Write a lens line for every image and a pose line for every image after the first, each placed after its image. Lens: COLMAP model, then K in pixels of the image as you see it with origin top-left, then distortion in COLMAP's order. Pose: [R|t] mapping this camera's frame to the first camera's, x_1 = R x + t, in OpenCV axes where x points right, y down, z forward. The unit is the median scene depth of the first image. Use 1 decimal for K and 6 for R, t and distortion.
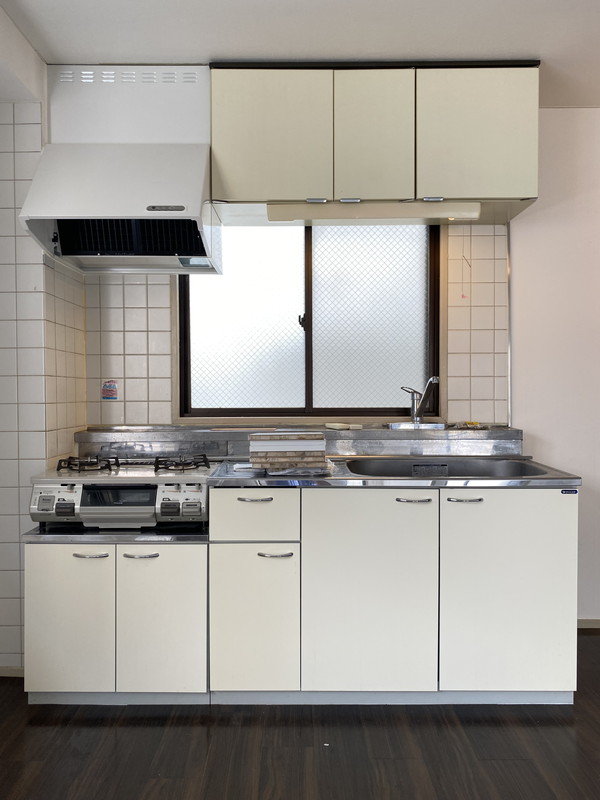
lens RADIAL K [[606.3, 0, 301.3], [0, 606.3, 397.0], [0, 0, 1]] dist [0.002315, -0.002750]
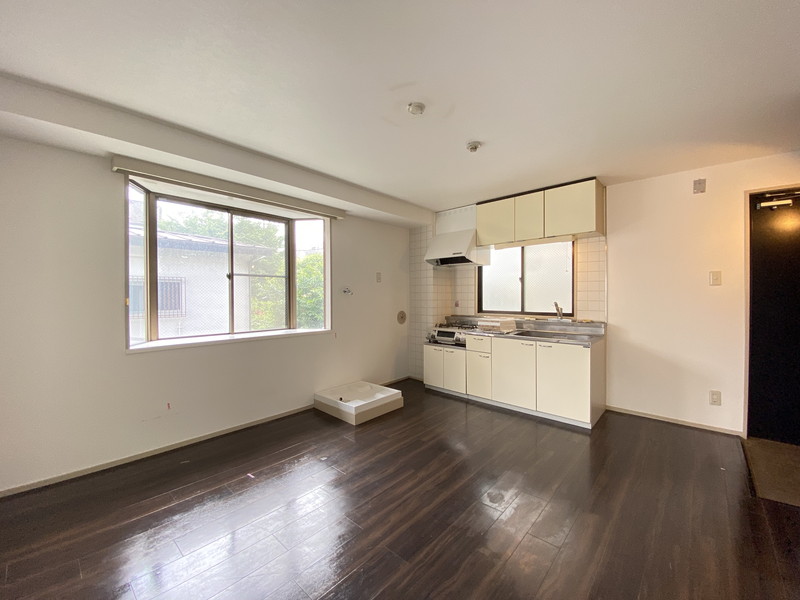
lens RADIAL K [[327.4, 0, 396.6], [0, 327.4, 297.5], [0, 0, 1]] dist [0.002162, -0.000255]
pose [[0.724773, 0.007924, -0.688942, 0.804702], [-0.010287, 0.999947, 0.000680, -0.053093], [0.688911, 0.006595, 0.724816, -0.593878]]
